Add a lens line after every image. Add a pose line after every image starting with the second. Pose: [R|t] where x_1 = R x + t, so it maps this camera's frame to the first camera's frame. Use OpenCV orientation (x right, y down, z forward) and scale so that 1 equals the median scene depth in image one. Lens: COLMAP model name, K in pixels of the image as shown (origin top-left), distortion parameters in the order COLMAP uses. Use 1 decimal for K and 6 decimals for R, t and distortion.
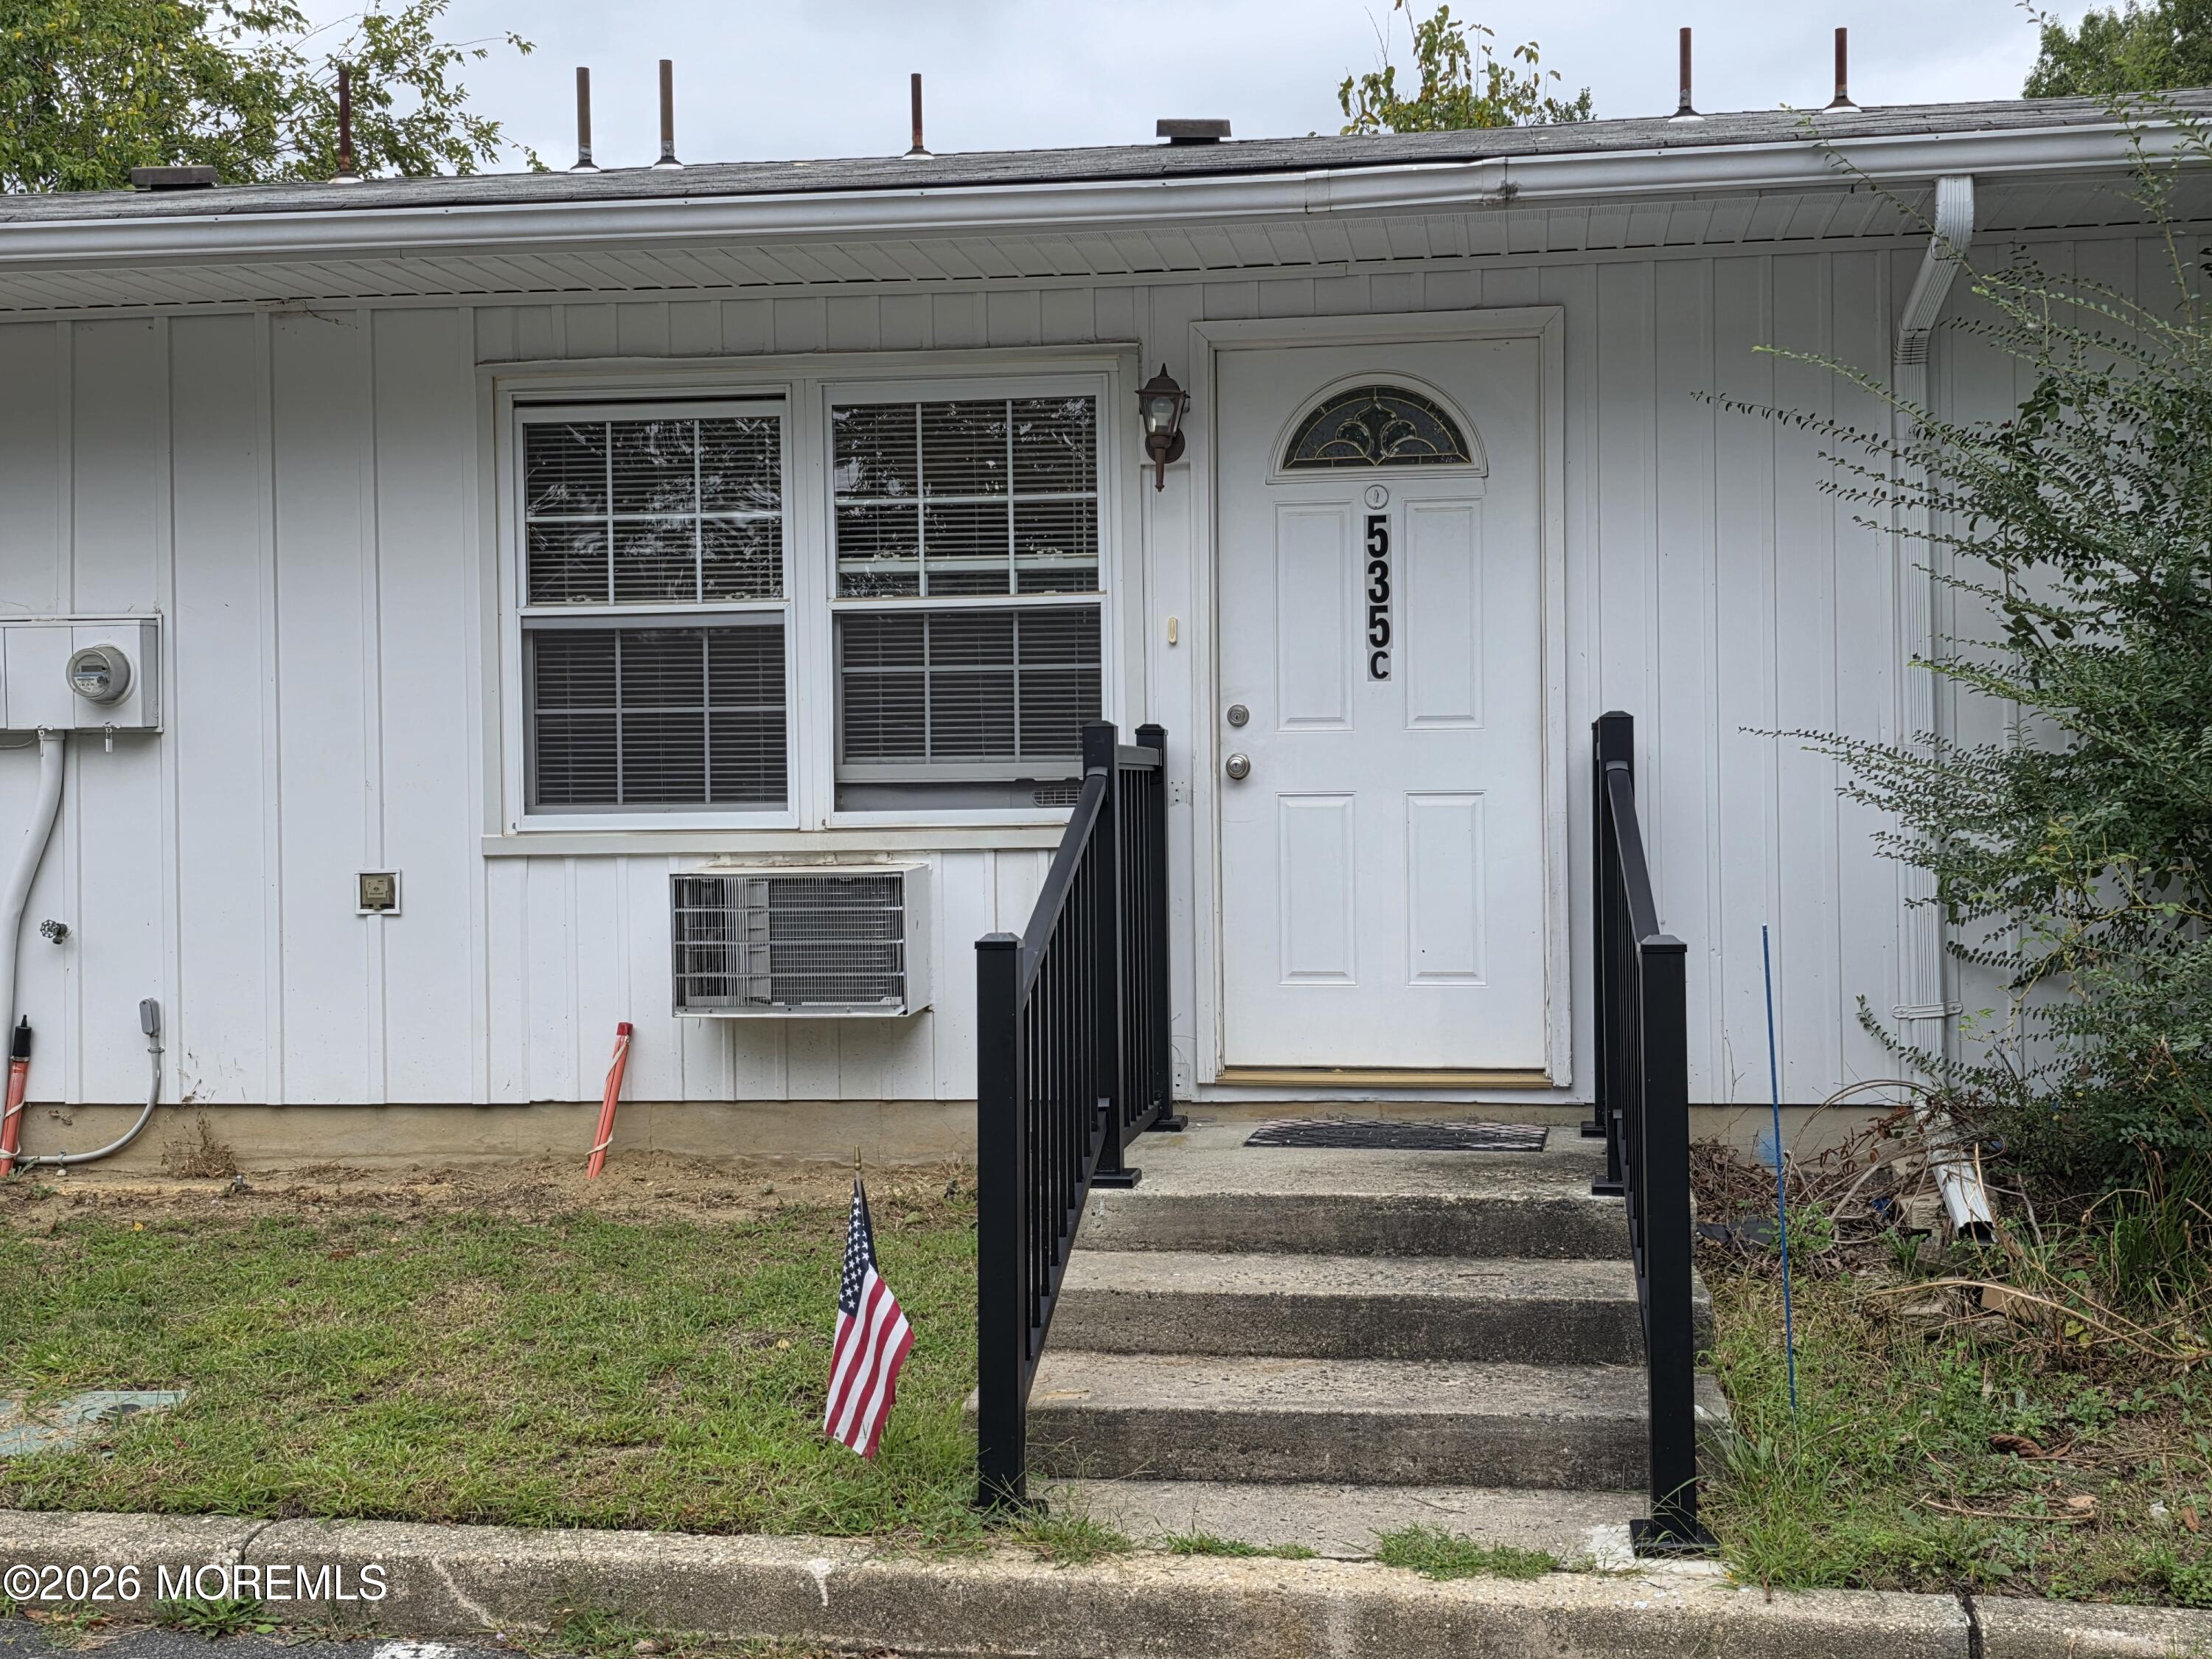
lens RADIAL K [[2717.7, 0, 1114.6], [0, 2717.7, 828.3], [0, 0, 1]] dist [0.059766, 0.000000]
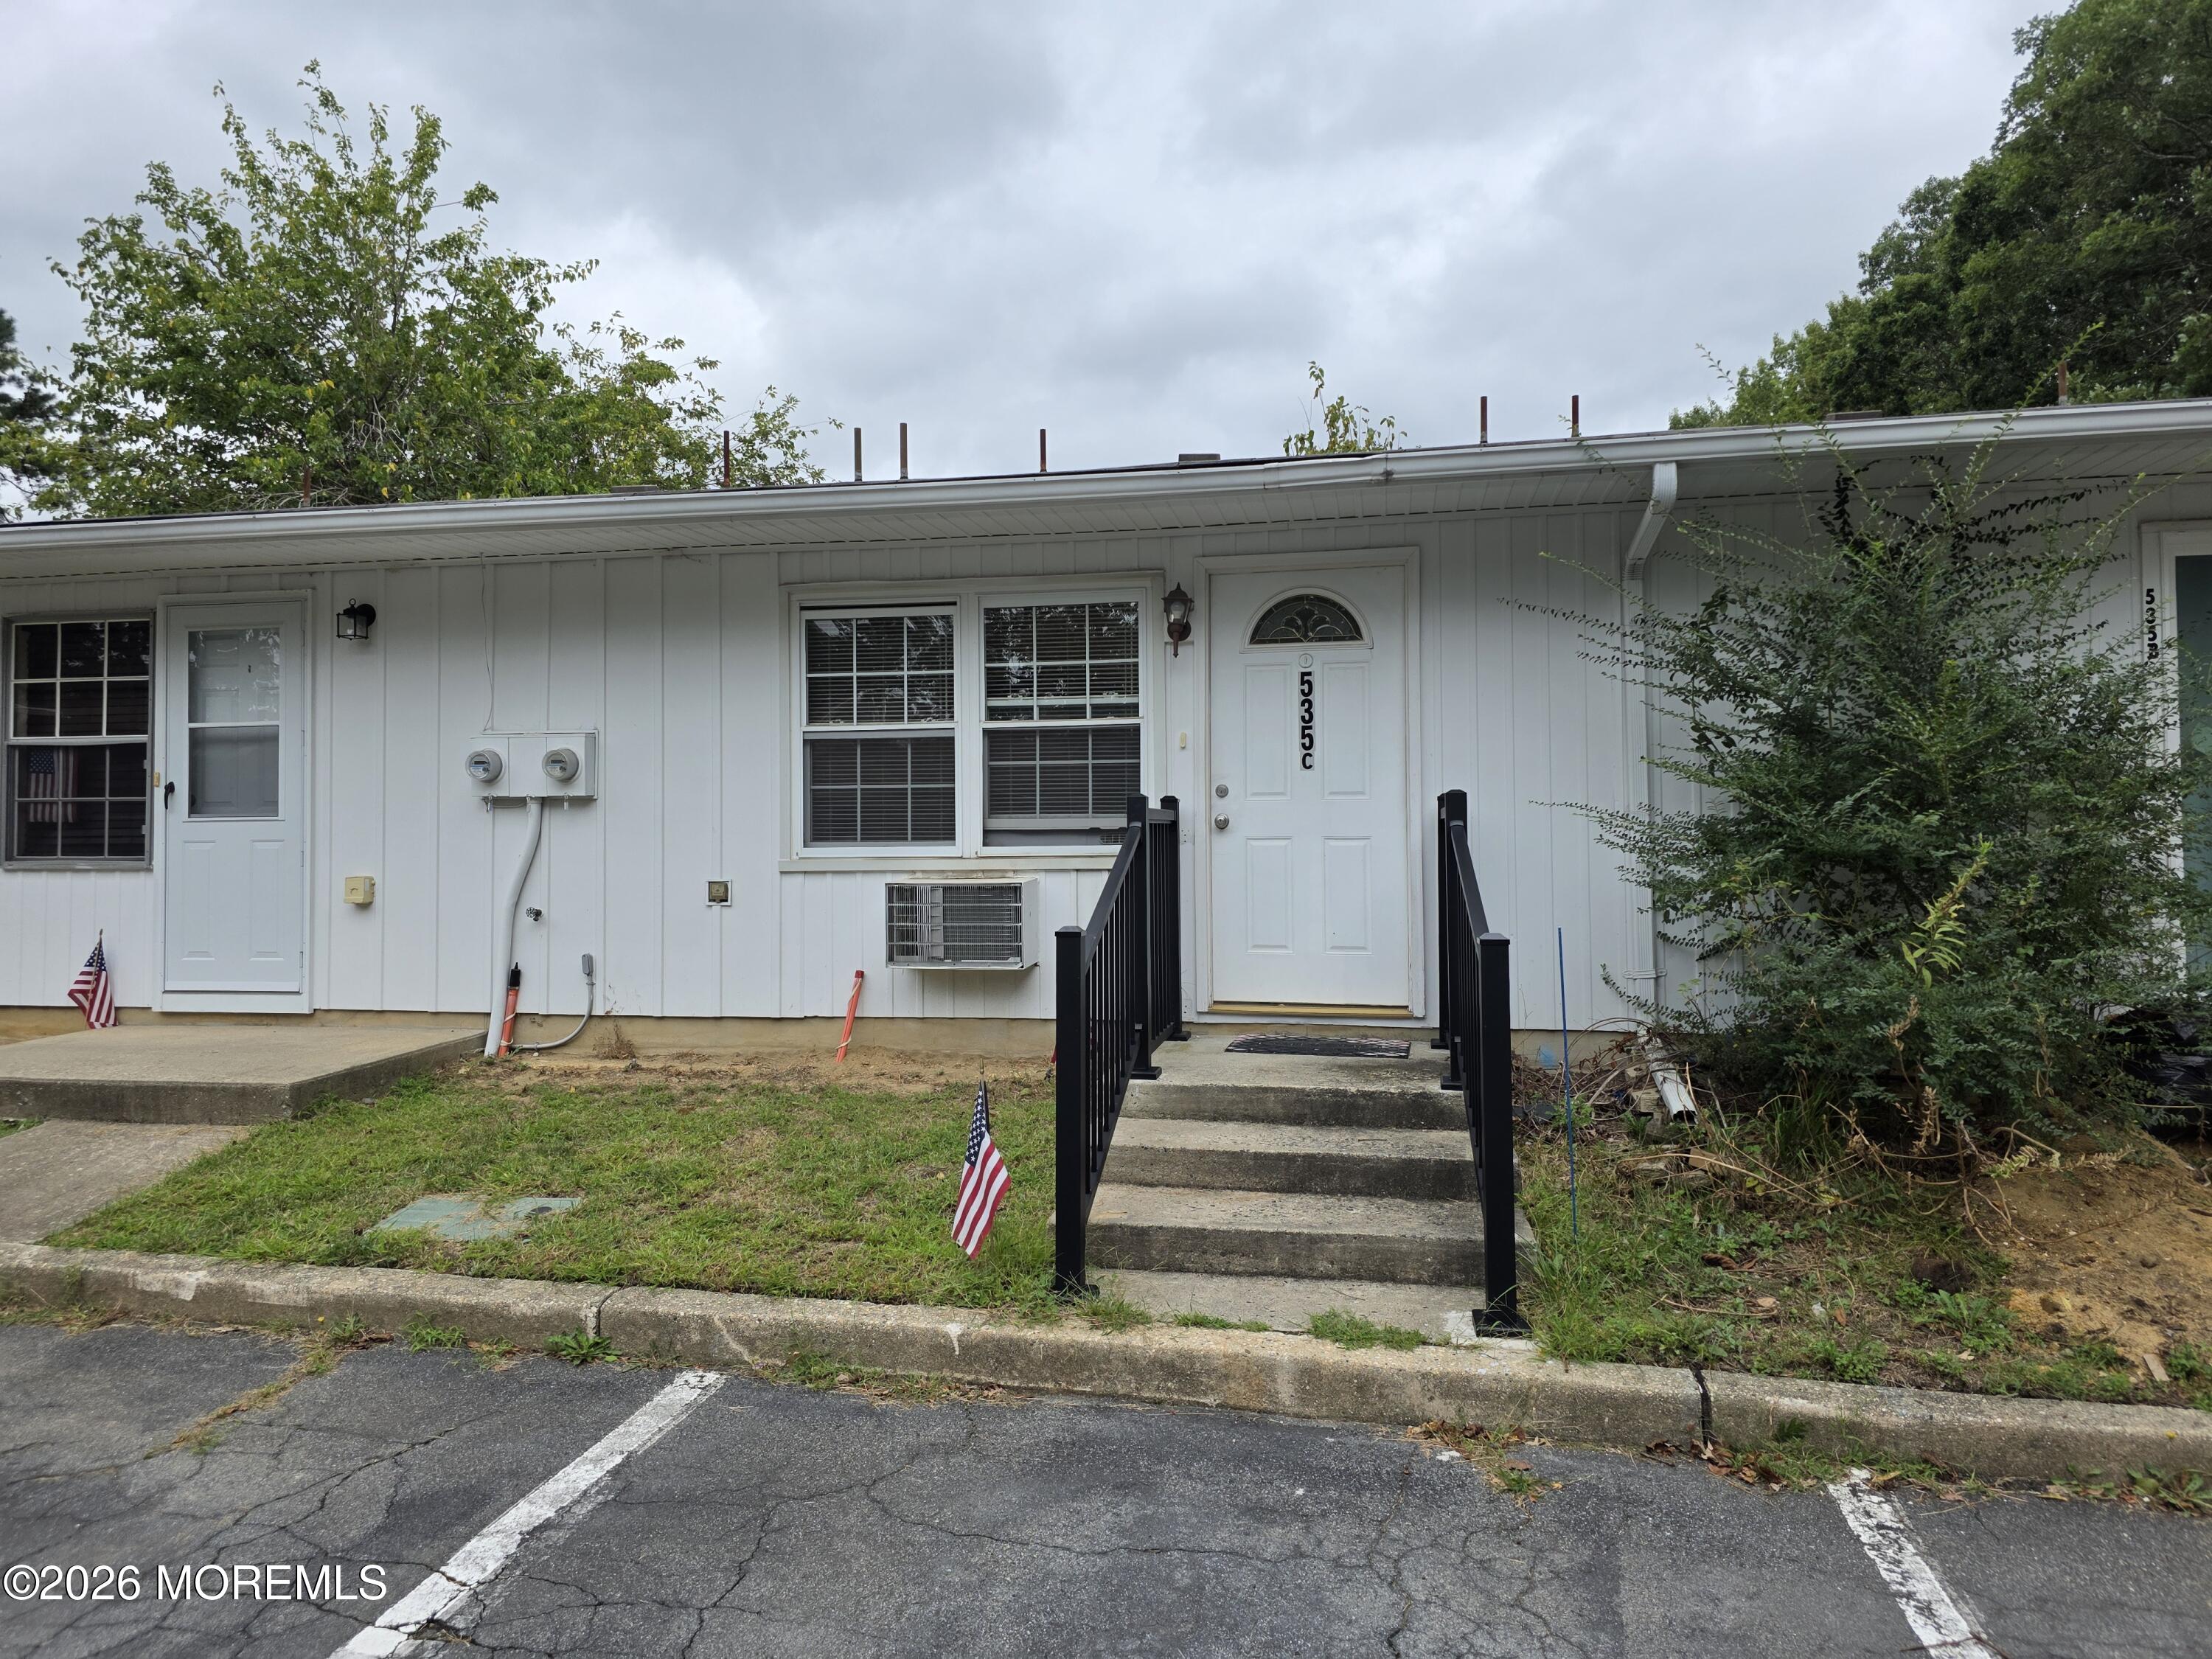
lens RADIAL K [[1475.5, 0, 1093.2], [0, 1475.5, 798.8], [0, 0, 1]] dist [0.066762, -0.066498]
pose [[0.999031, 0.004588, -0.043762, 0.006703], [-0.006149, 0.999347, -0.035619, -0.004512], [0.043570, 0.035853, 0.998407, 0.101927]]
